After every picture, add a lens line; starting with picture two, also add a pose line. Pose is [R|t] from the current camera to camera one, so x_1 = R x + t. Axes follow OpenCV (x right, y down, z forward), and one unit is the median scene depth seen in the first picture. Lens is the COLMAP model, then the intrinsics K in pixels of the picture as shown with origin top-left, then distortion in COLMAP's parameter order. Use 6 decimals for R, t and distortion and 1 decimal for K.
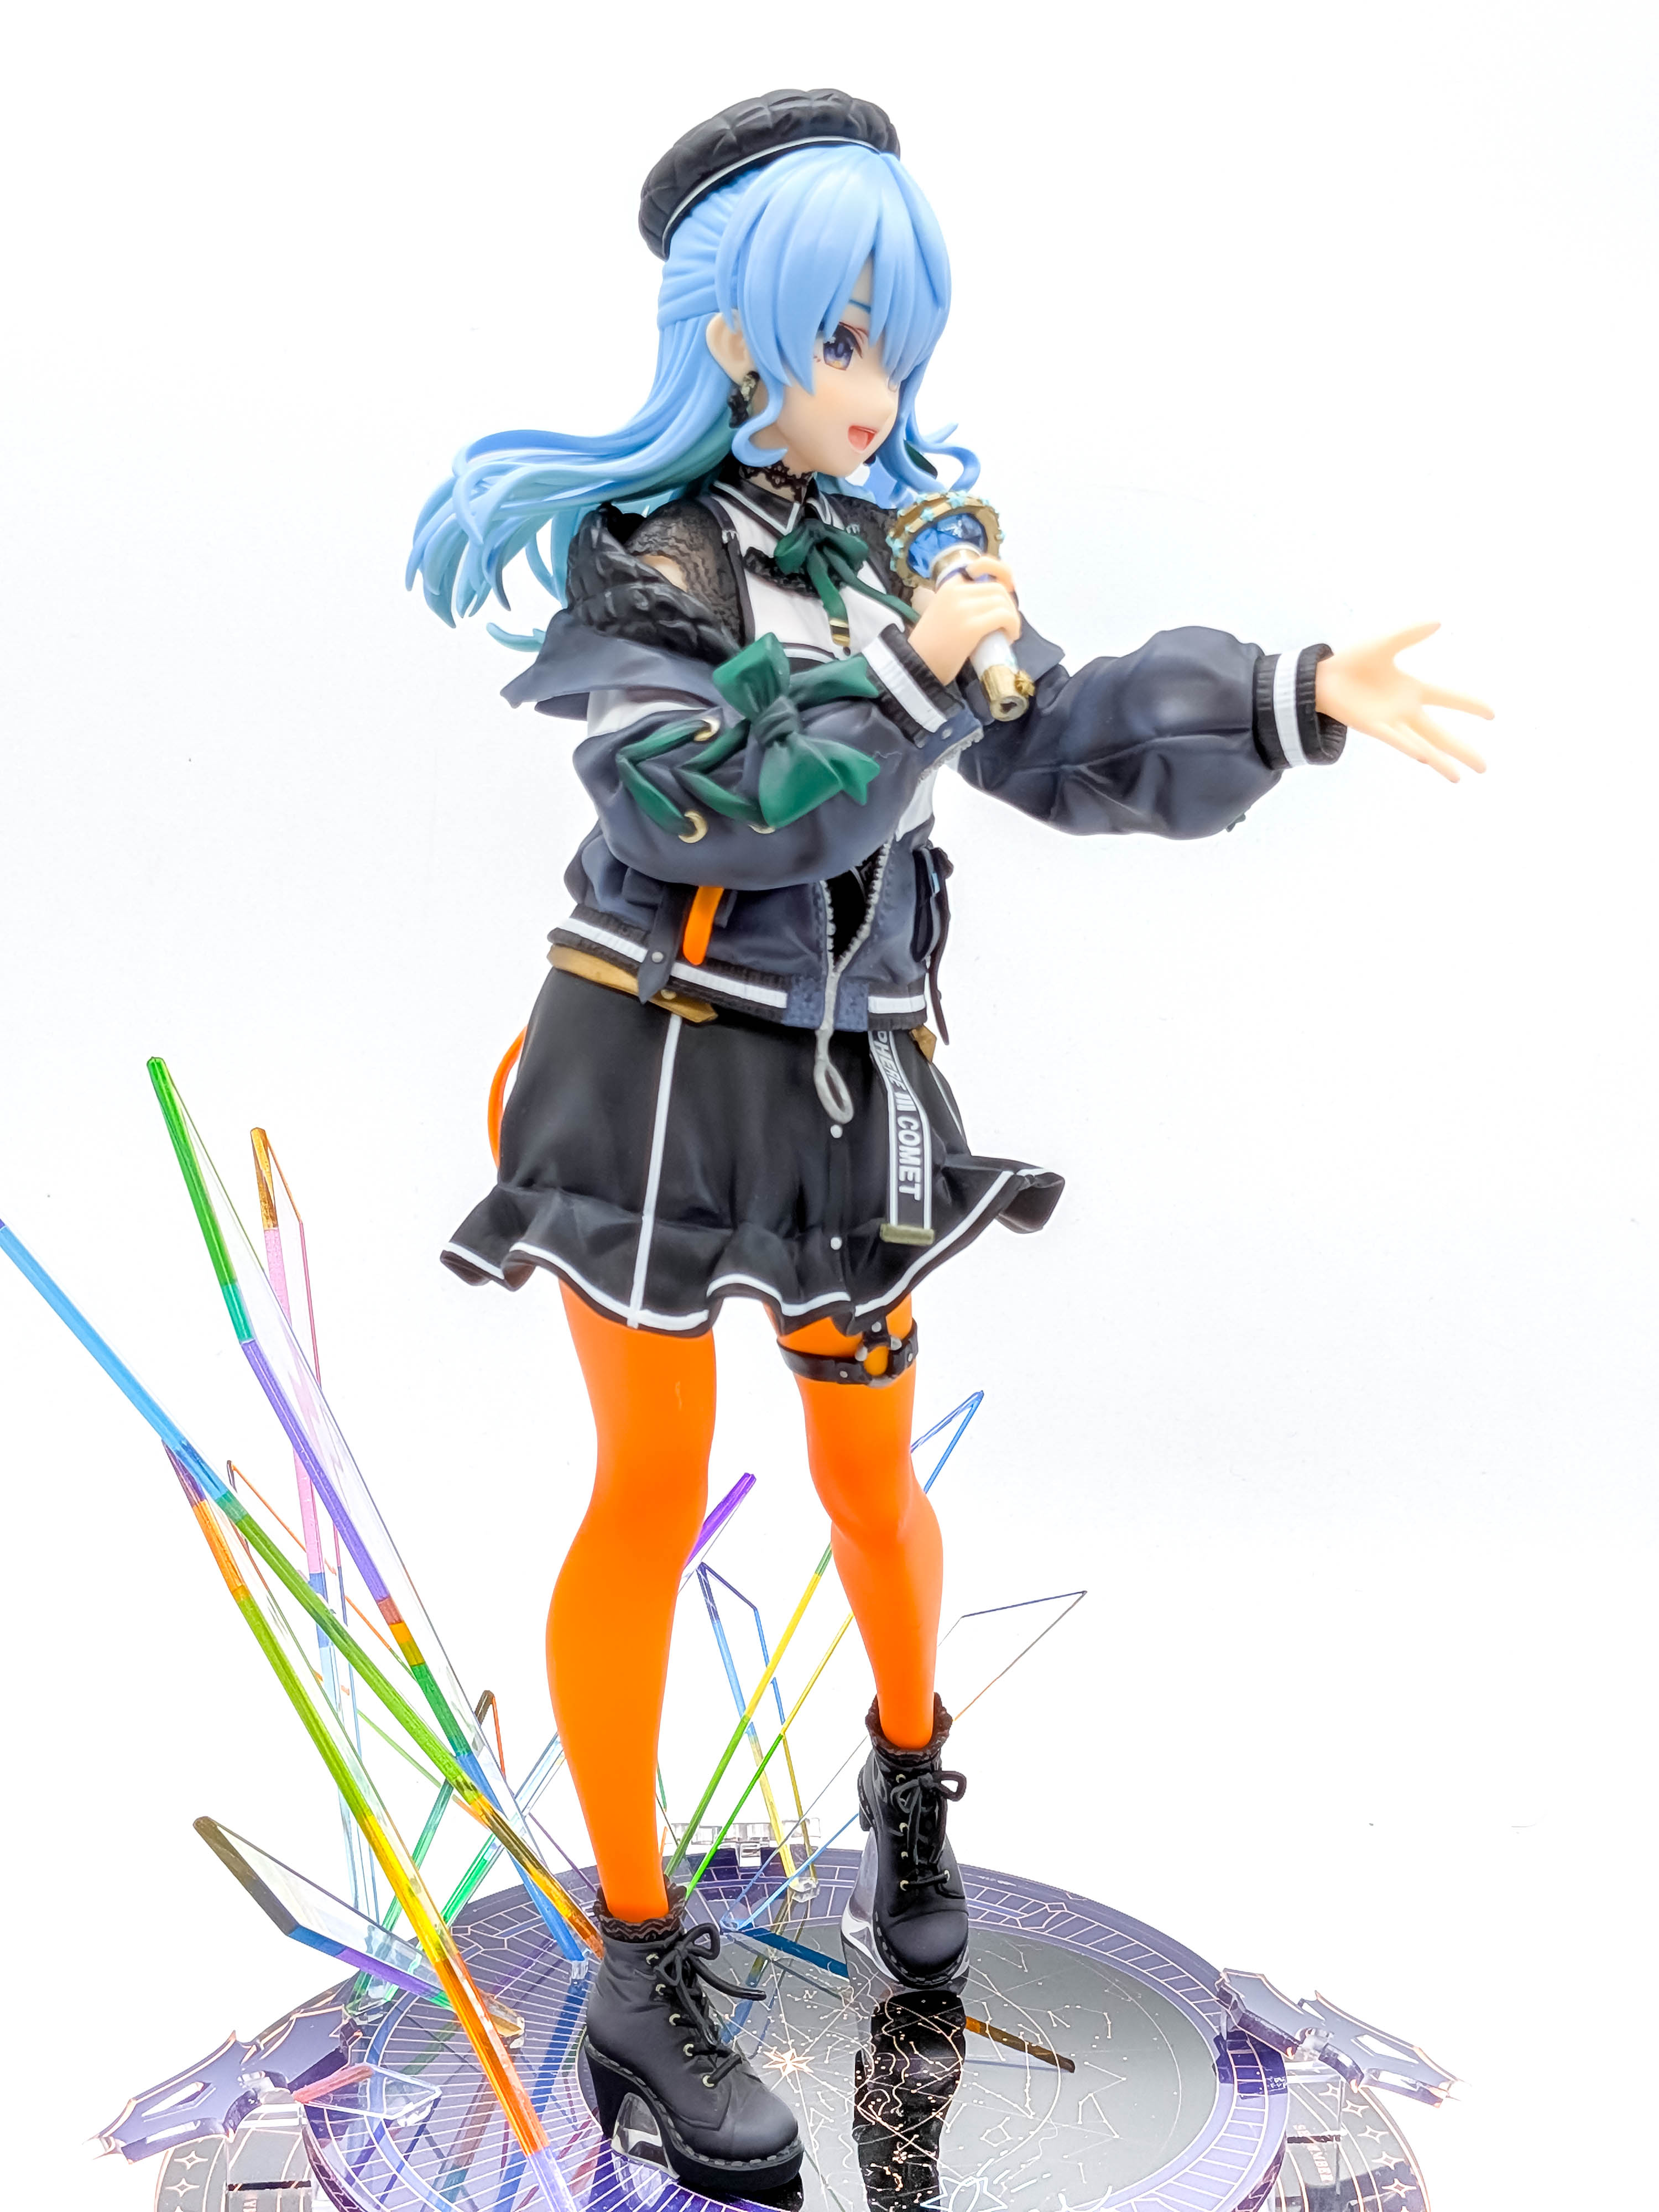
lens RADIAL K [[3276.7, 0, 772.1], [0, 3276.7, 1128.3], [0, 0, 1]] dist [0.085804, 0.000000]
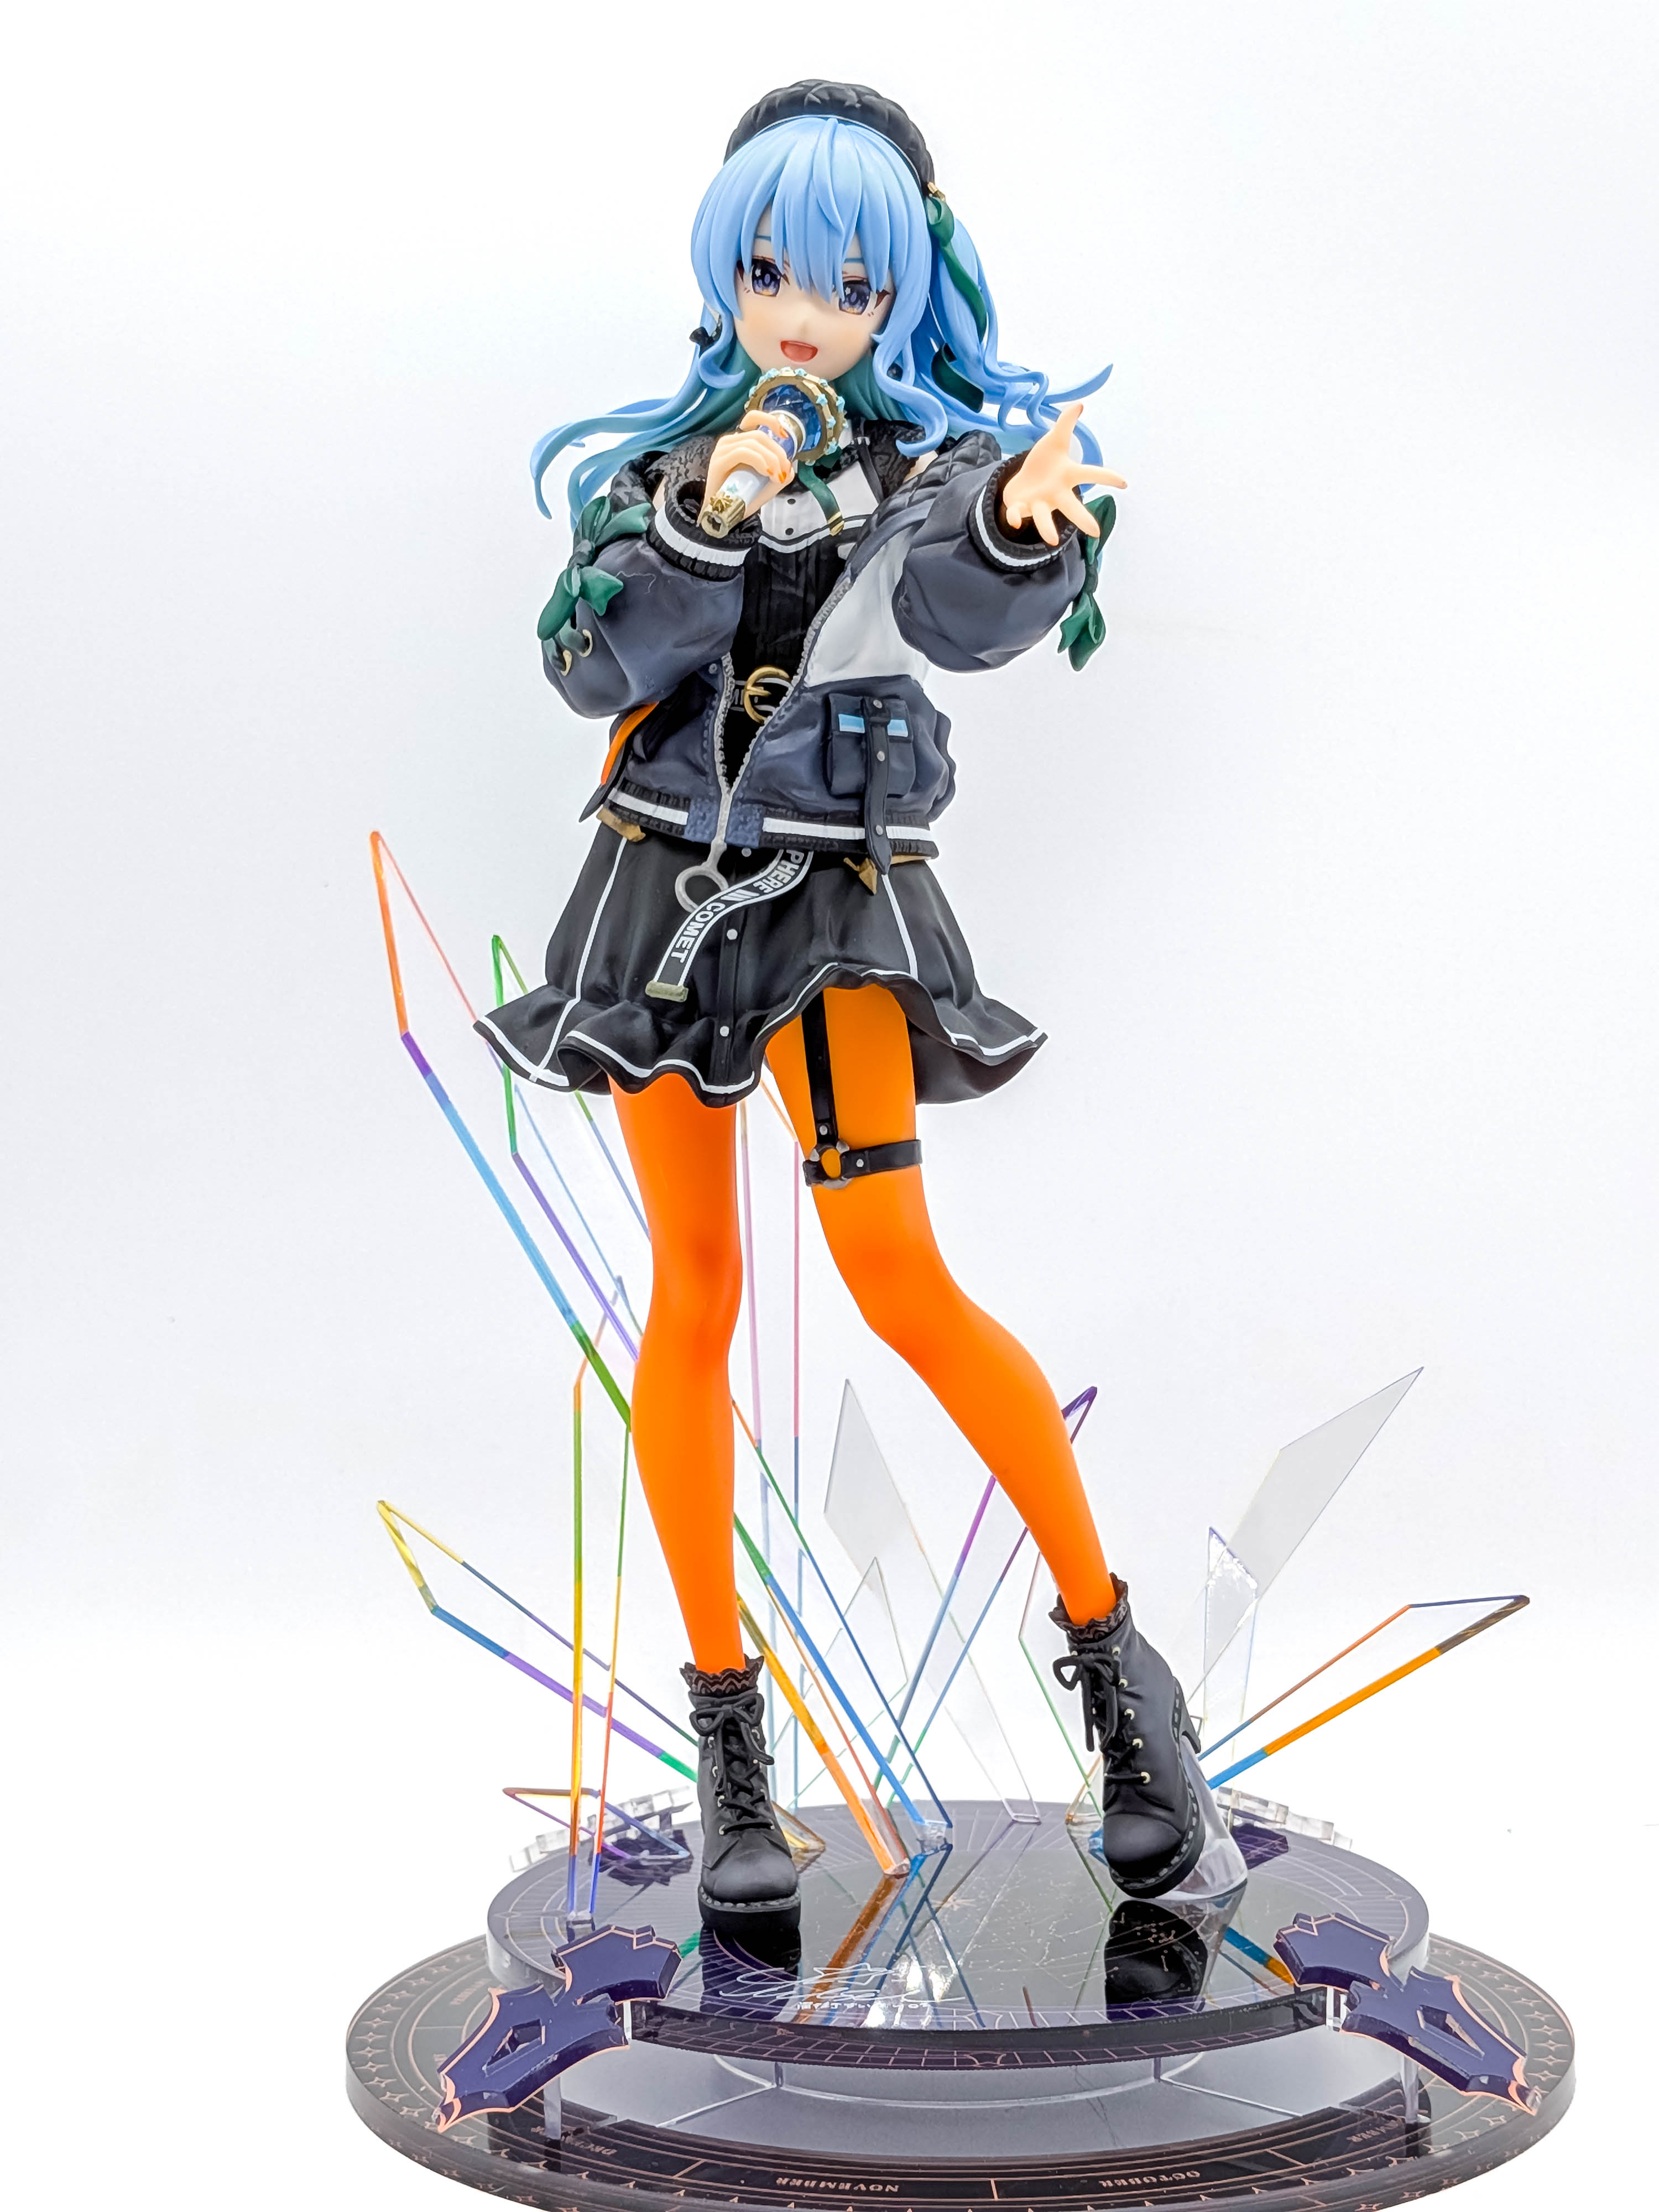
lens RADIAL K [[3276.7, 0, 853.6], [0, 3276.7, 1134.3], [0, 0, 1]] dist [0.085804, 0.000000]
pose [[0.650716, -0.014493, -0.759183, 0.936775], [-0.132255, 0.982372, -0.132113, 0.220318], [0.747715, 0.186374, 0.637328, 0.315240]]
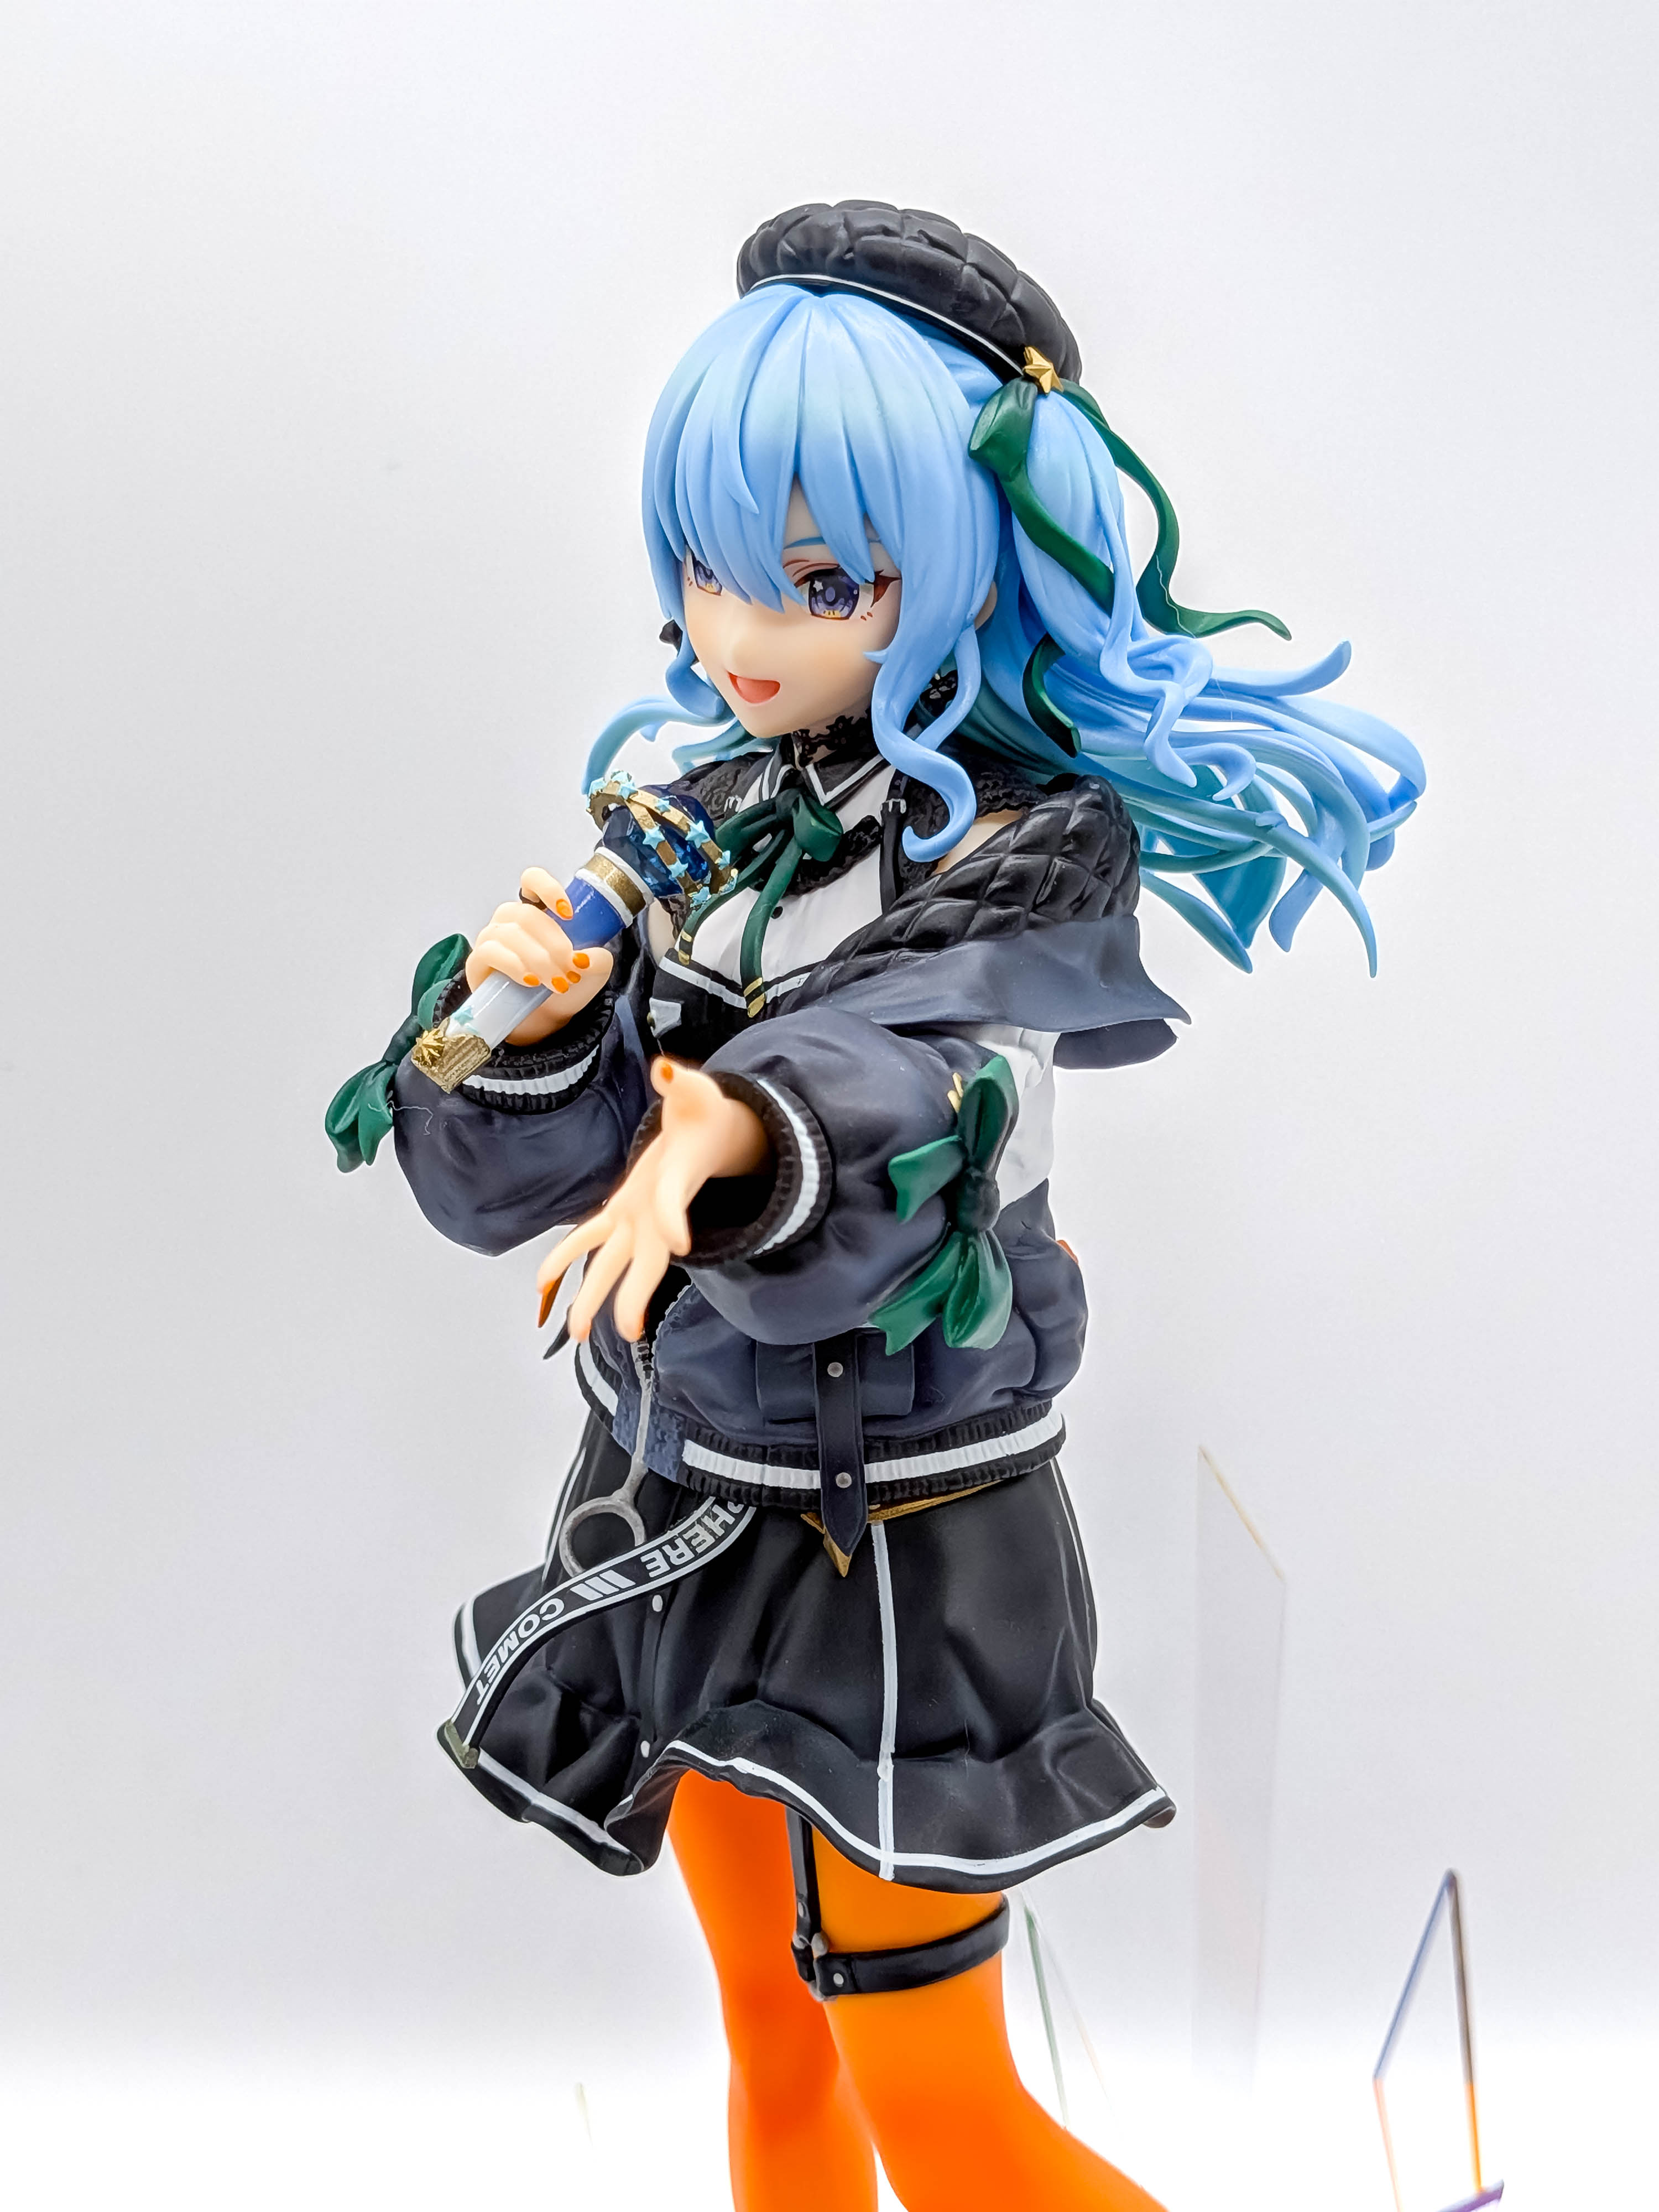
lens RADIAL K [[3276.7, 0, 903.9], [0, 3276.7, 1028.4], [0, 0, 1]] dist [0.085804, 0.000000]
pose [[0.110029, 0.150274, -0.982503, 0.750493], [-0.164775, 0.977584, 0.131069, -0.237125], [0.980175, 0.147471, 0.132324, 0.952142]]
